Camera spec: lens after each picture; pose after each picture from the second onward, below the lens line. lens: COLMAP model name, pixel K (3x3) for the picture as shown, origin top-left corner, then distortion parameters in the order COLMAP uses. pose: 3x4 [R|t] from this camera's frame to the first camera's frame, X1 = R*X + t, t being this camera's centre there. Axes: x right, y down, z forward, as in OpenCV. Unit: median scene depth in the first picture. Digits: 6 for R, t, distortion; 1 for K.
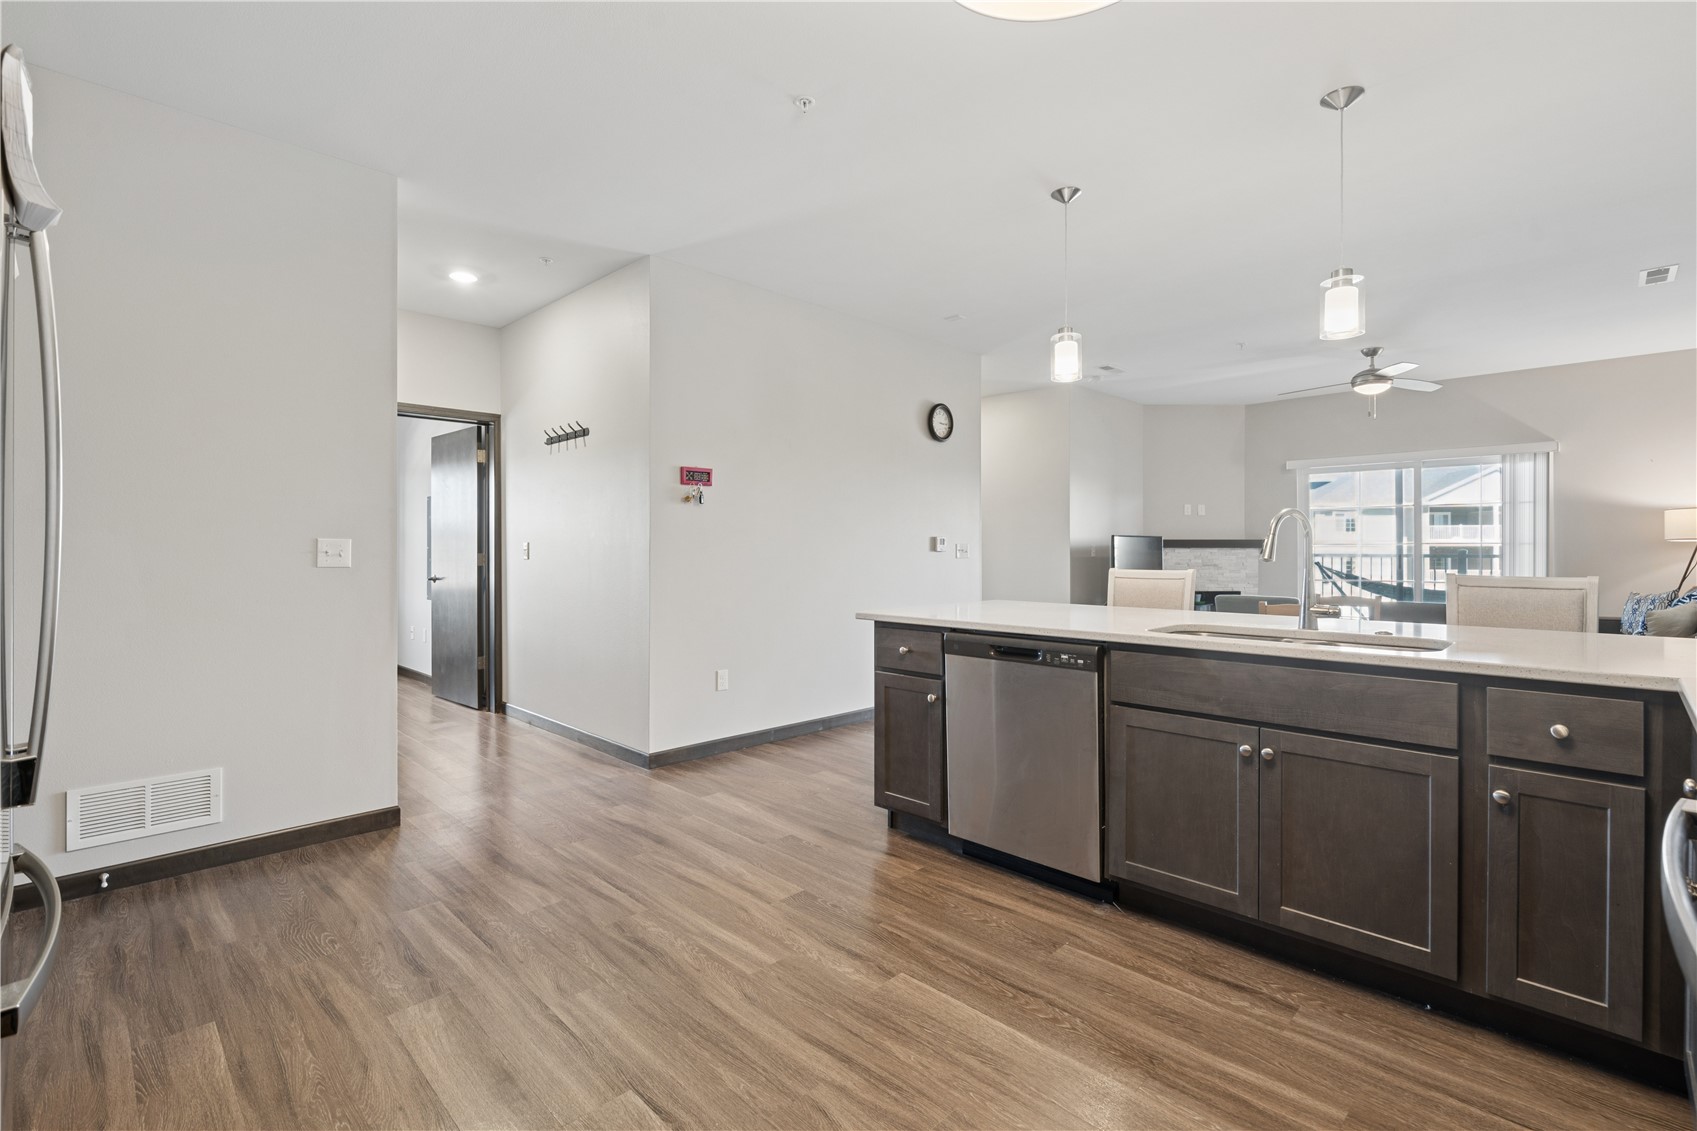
lens RADIAL K [[764.4, 0, 837.9], [0, 764.4, 549.0], [0, 0, 1]] dist [-0.009793, 0.002020]
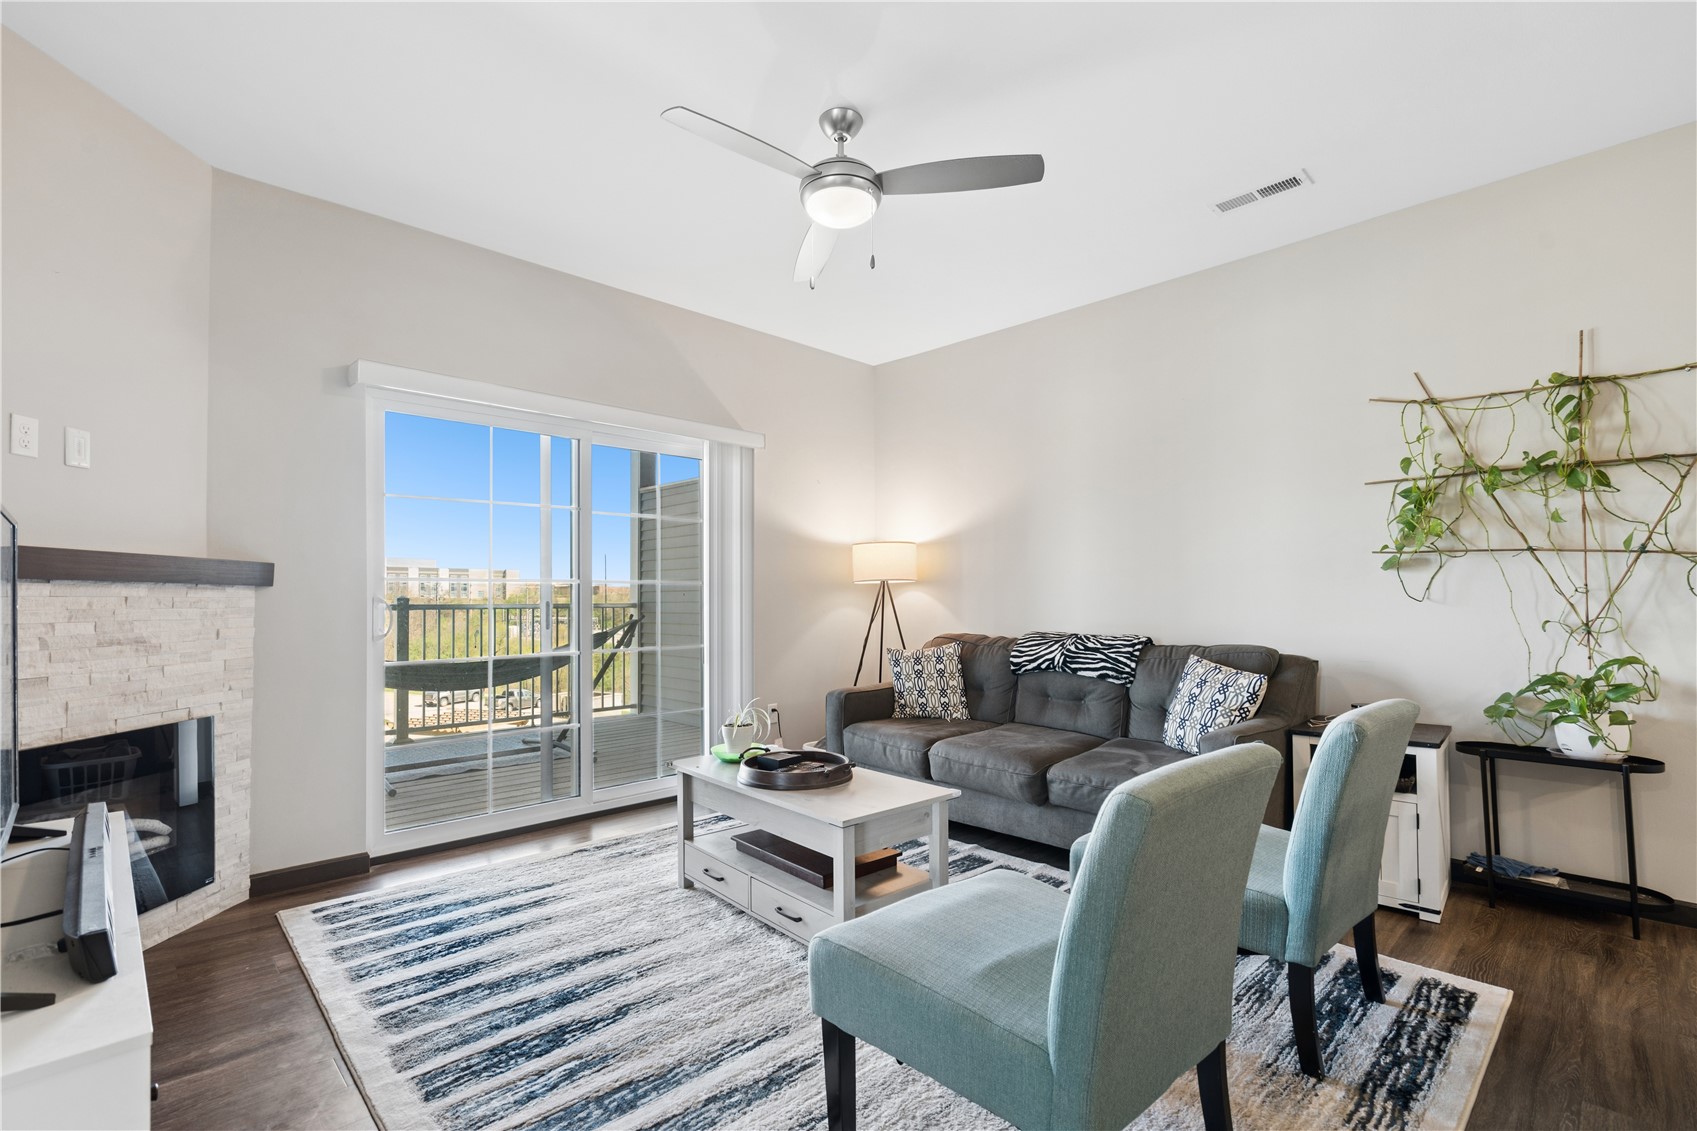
lens RADIAL K [[764.4, 0, 853.6], [0, 764.4, 591.8], [0, 0, 1]] dist [-0.009793, 0.002020]
pose [[0.007320, 0.016256, 0.999841, 0.269521], [0.001080, 0.999867, -0.016264, 0.010114], [-0.999973, 0.001199, 0.007301, 0.972285]]
